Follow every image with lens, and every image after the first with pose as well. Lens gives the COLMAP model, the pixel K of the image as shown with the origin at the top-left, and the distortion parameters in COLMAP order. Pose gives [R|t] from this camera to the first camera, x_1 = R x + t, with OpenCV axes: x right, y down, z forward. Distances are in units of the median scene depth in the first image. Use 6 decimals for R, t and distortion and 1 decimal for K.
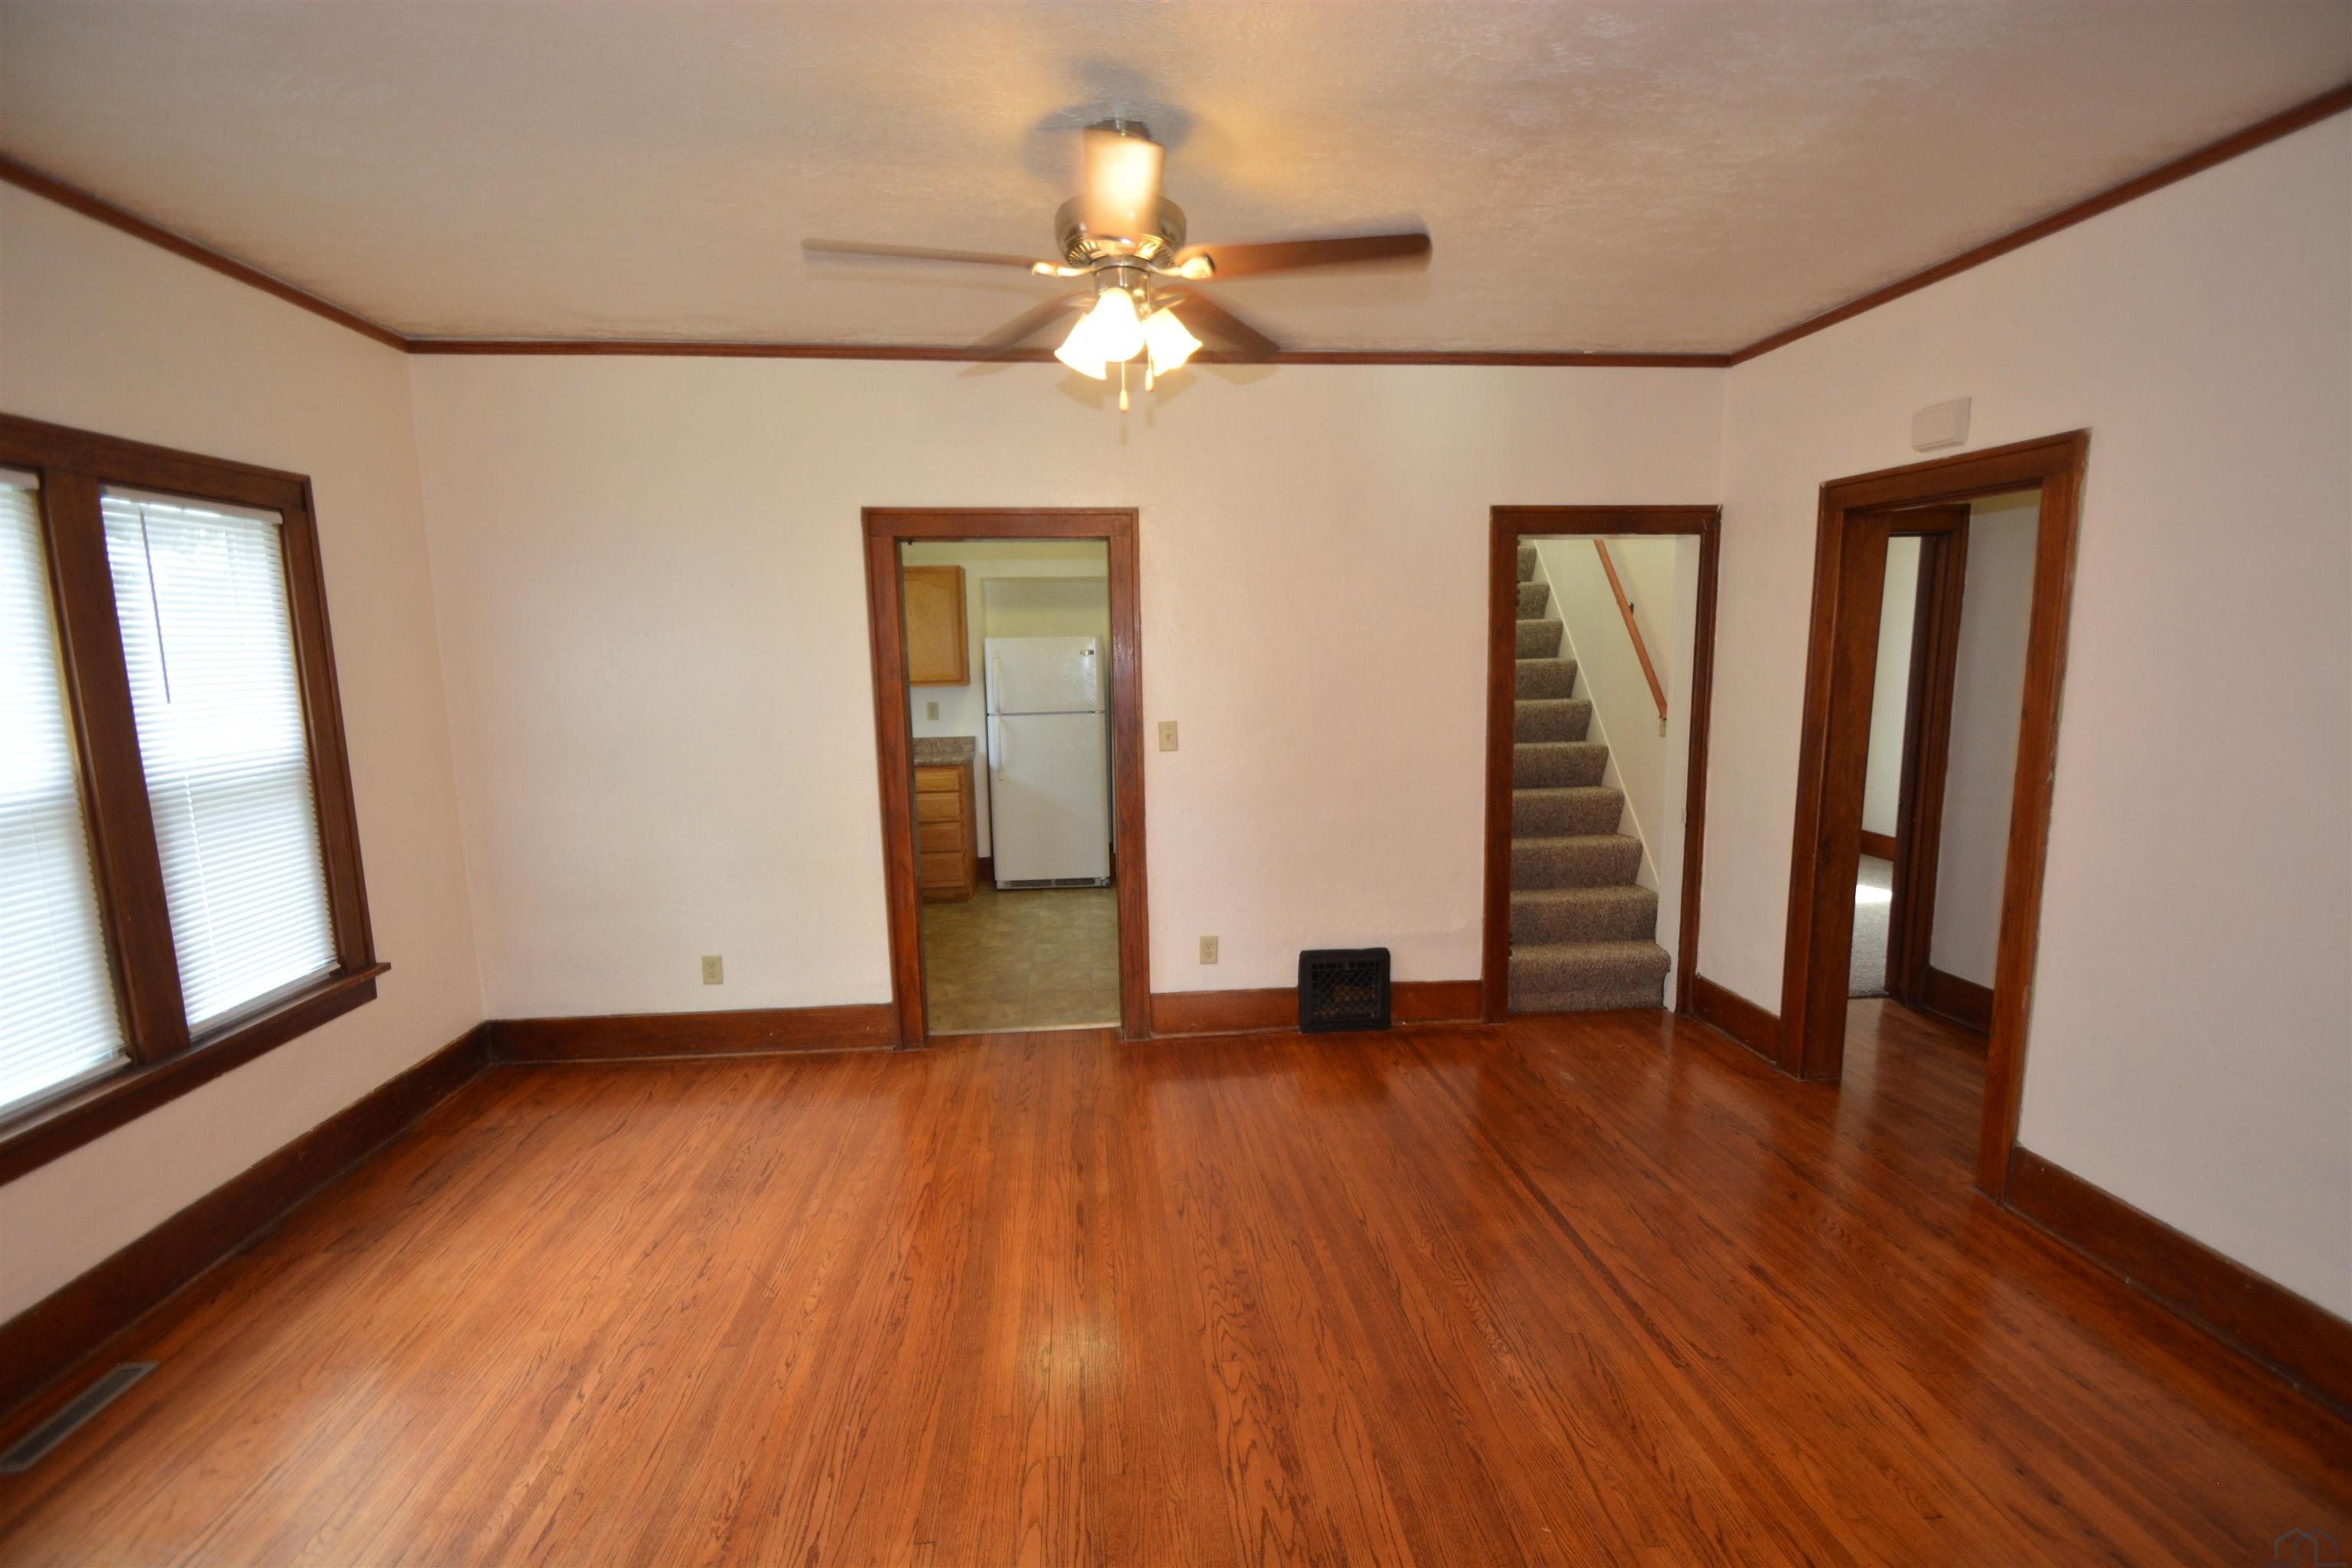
lens RADIAL K [[1002.2, 0, 1152.0], [0, 1002.2, 794.6], [0, 0, 1]] dist [0.003142, 0.000043]
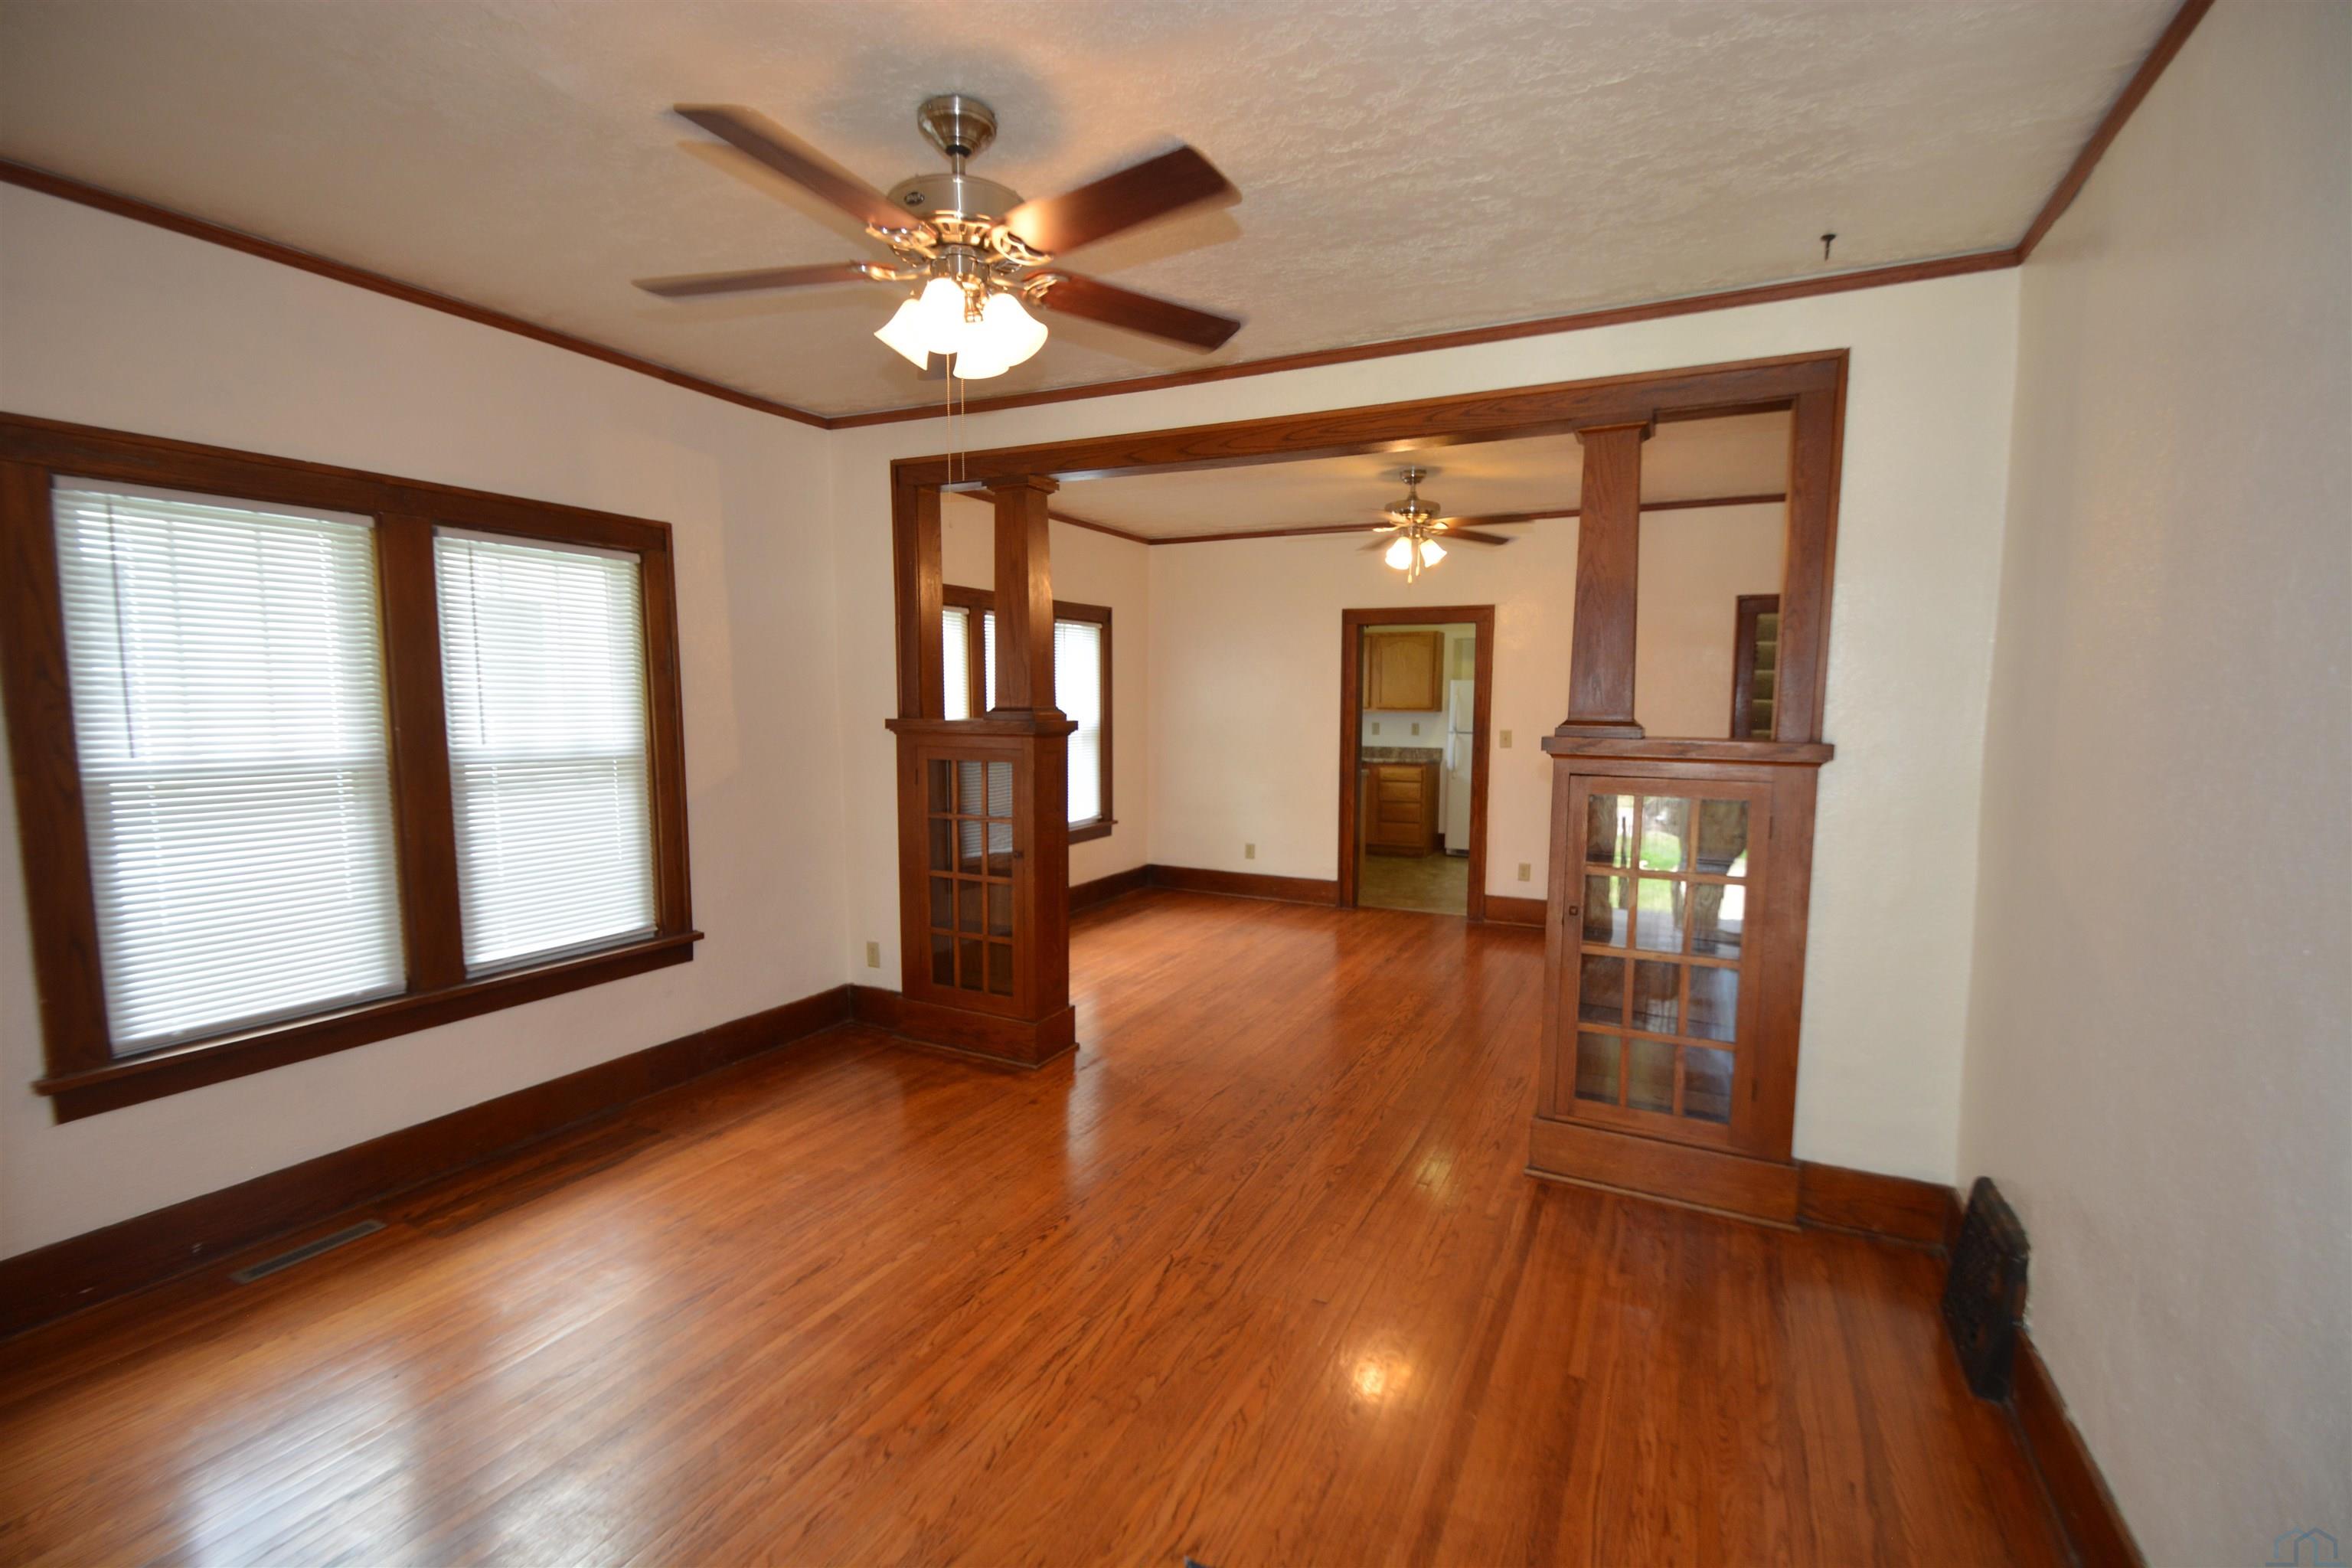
lens RADIAL K [[1002.2, 0, 1152.0], [0, 1002.2, 794.6], [0, 0, 1]] dist [0.003142, 0.000043]
pose [[0.836529, 0.077684, -0.542388, 0.424092], [-0.100521, 0.994856, -0.012545, 0.110859], [0.538624, 0.065015, 0.840034, -0.695024]]
